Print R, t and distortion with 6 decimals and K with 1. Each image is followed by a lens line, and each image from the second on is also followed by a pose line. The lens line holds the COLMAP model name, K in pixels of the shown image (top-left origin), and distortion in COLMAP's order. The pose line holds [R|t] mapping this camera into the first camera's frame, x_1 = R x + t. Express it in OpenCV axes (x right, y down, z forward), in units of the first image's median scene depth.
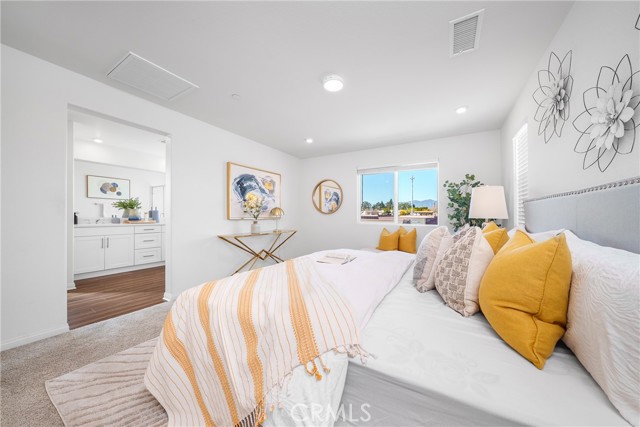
lens RADIAL K [[219.9, 0, 320.1], [0, 219.9, 217.6], [0, 0, 1]] dist [-0.002542, 0.000369]
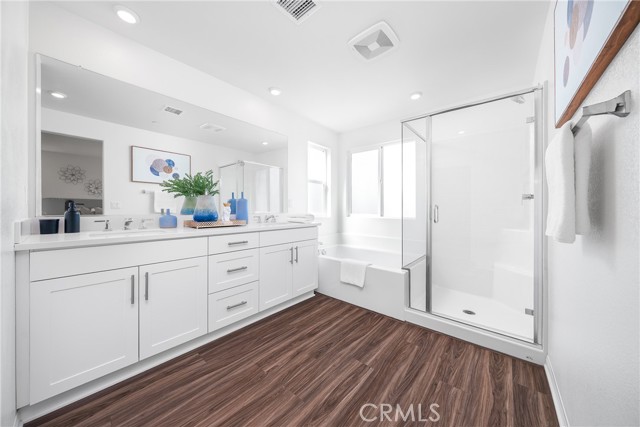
lens RADIAL K [[219.9, 0, 320.7], [0, 219.9, 209.6], [0, 0, 1]] dist [-0.002542, 0.000369]
pose [[0.986802, -0.005476, -0.161838, -0.531902], [0.004766, 0.999977, -0.004776, -0.006634], [0.161861, 0.003941, 0.986806, 0.585825]]
